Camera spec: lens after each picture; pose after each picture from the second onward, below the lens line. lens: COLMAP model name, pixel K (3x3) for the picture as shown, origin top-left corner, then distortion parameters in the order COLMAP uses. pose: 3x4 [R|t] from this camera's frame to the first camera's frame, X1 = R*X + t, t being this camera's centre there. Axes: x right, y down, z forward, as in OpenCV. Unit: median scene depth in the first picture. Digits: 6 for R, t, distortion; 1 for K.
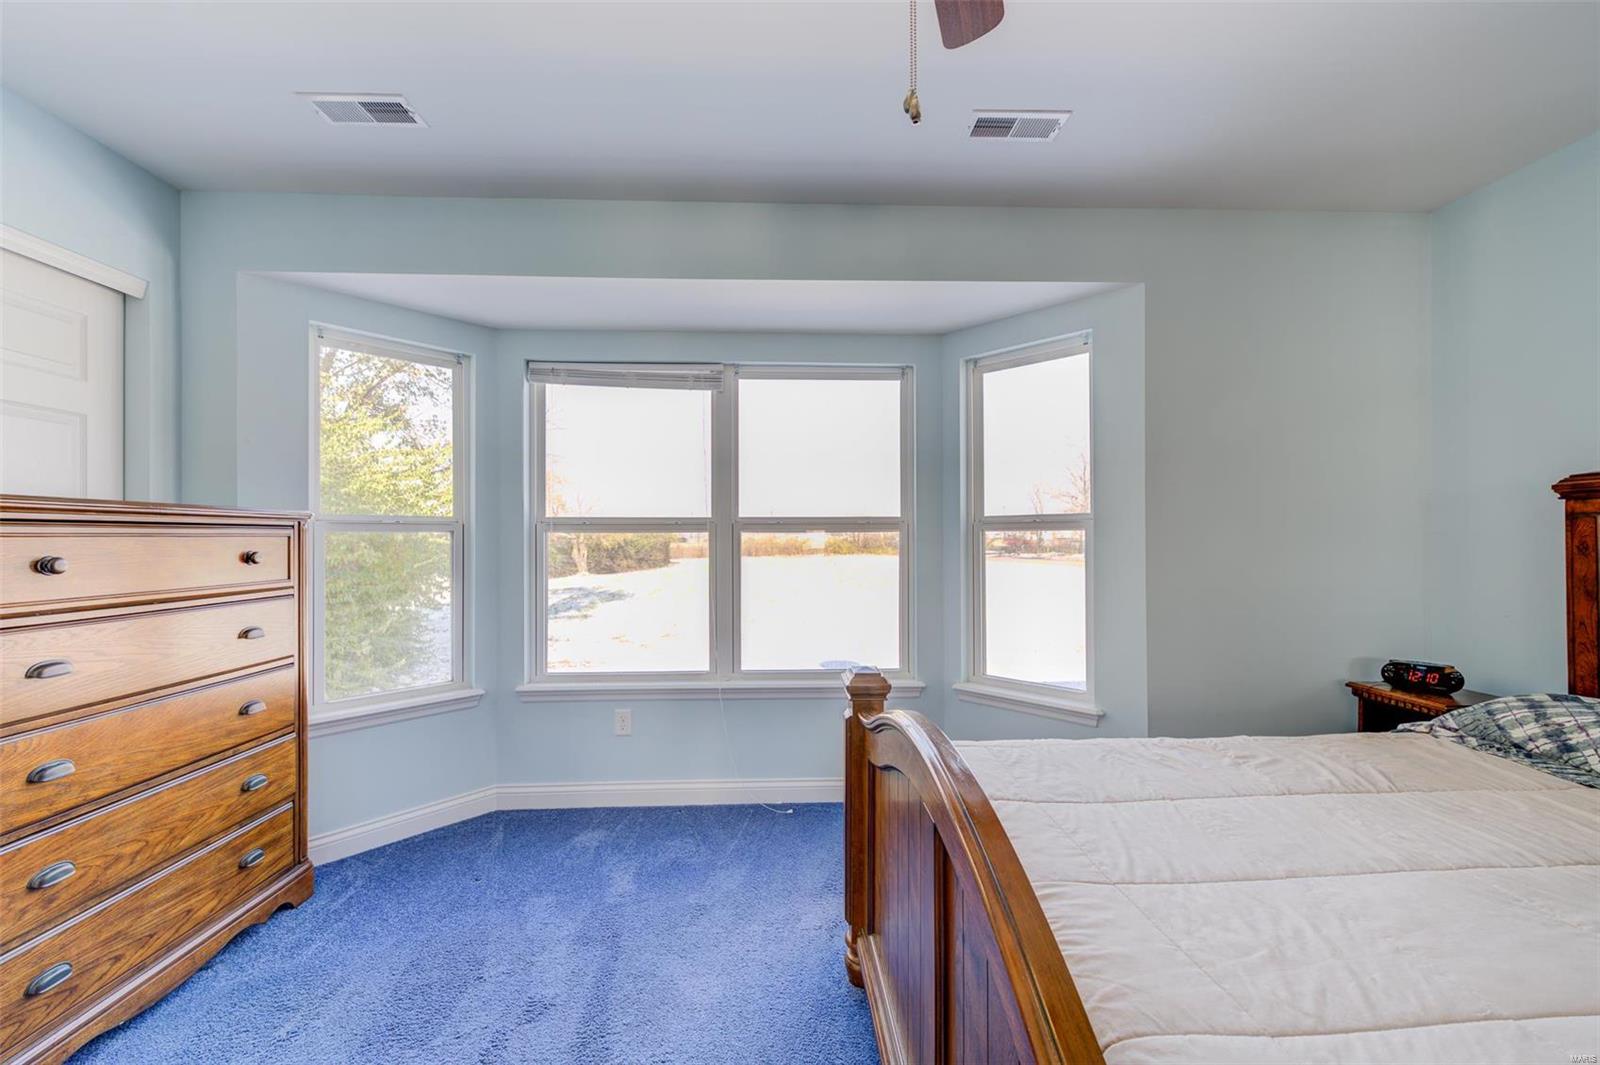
lens RADIAL K [[624.8, 0, 801.8], [0, 624.8, 539.2], [0, 0, 1]] dist [0.006974, -0.000489]
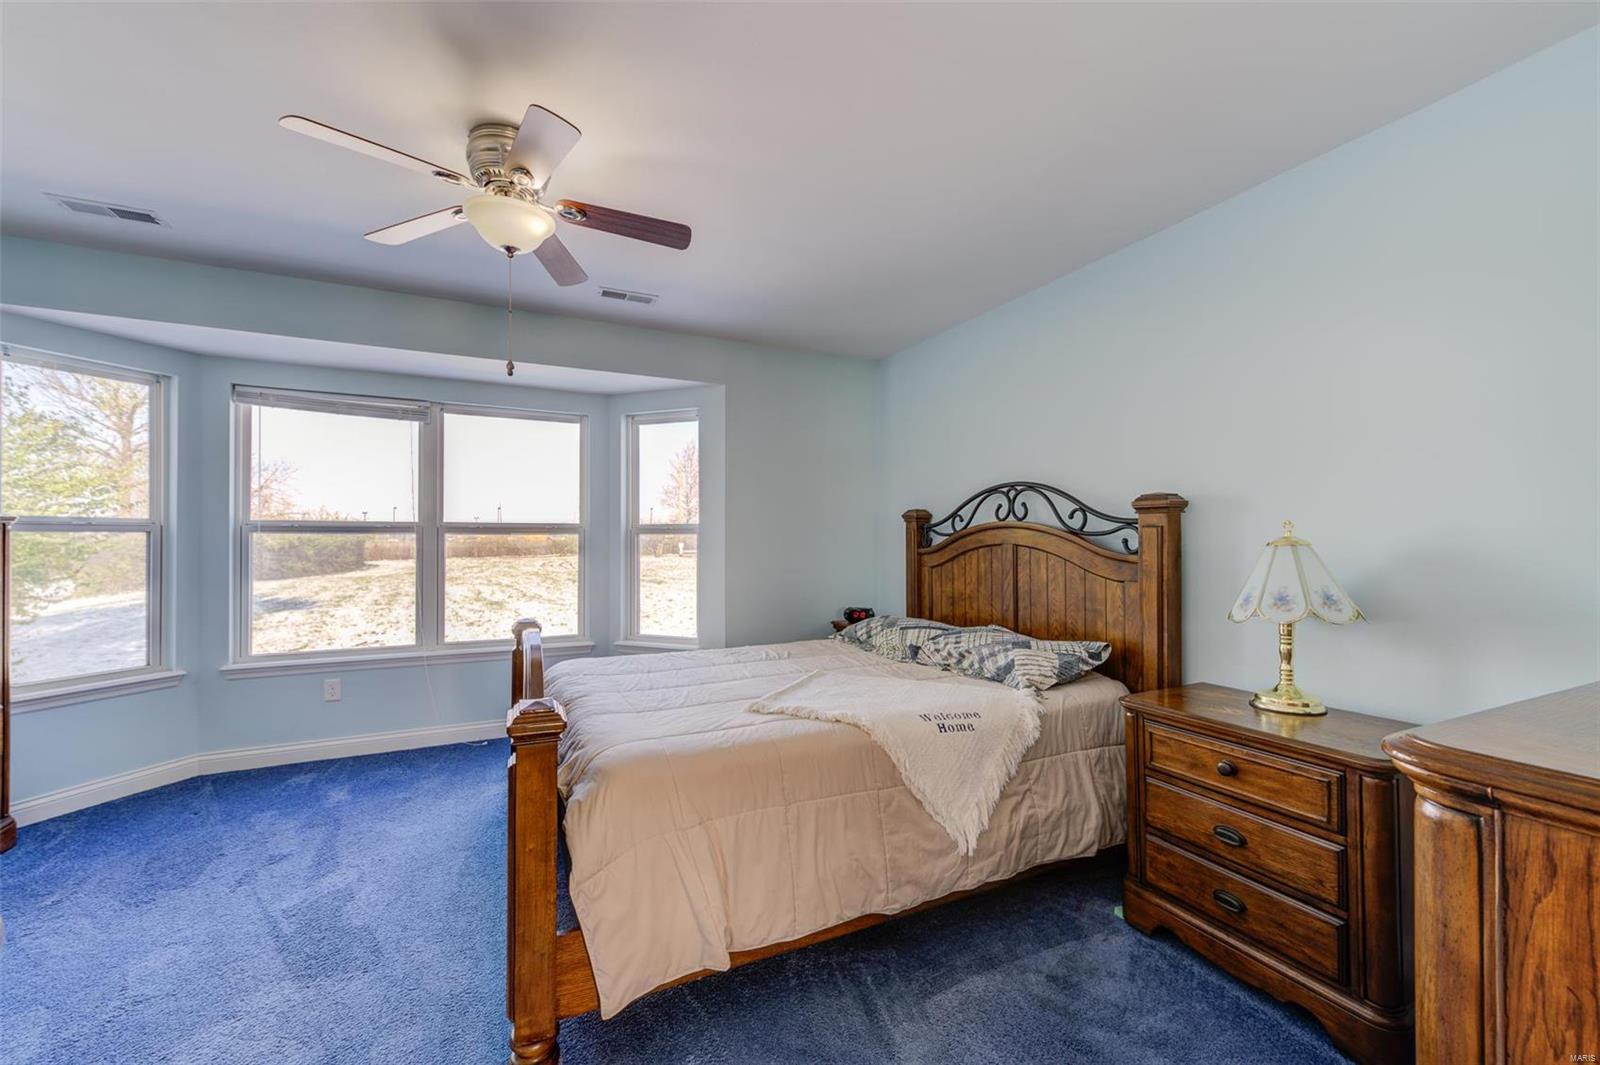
lens RADIAL K [[626.6, 0, 798.0], [0, 626.6, 538.3], [0, 0, 1]] dist [0.015458, -0.005022]
pose [[0.922586, 0.004707, 0.385763, 0.079352], [-0.004208, 0.999989, -0.002138, -0.003297], [-0.385769, 0.000349, 0.922595, -0.513692]]
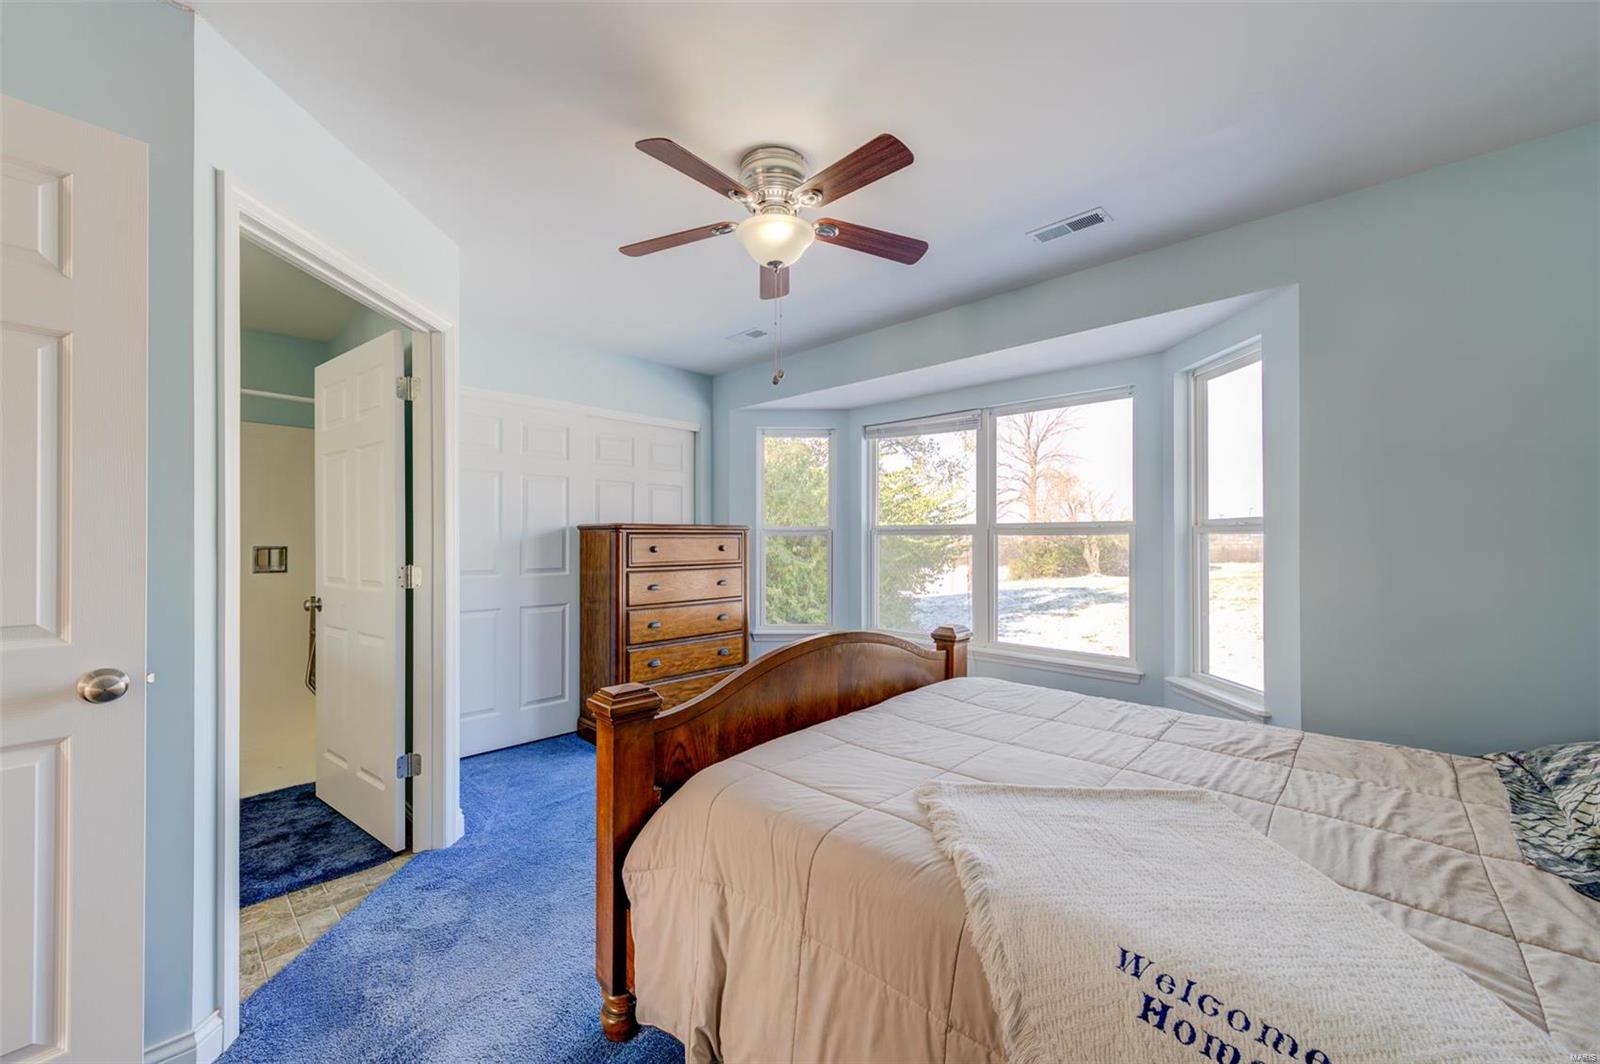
lens RADIAL K [[624.8, 0, 801.8], [0, 624.8, 538.7], [0, 0, 1]] dist [0.006974, -0.000489]
pose [[0.694934, 0.002897, -0.719068, 0.622851], [-0.003358, 0.999994, 0.000784, -0.003829], [0.719066, 0.001870, 0.694940, -0.218460]]
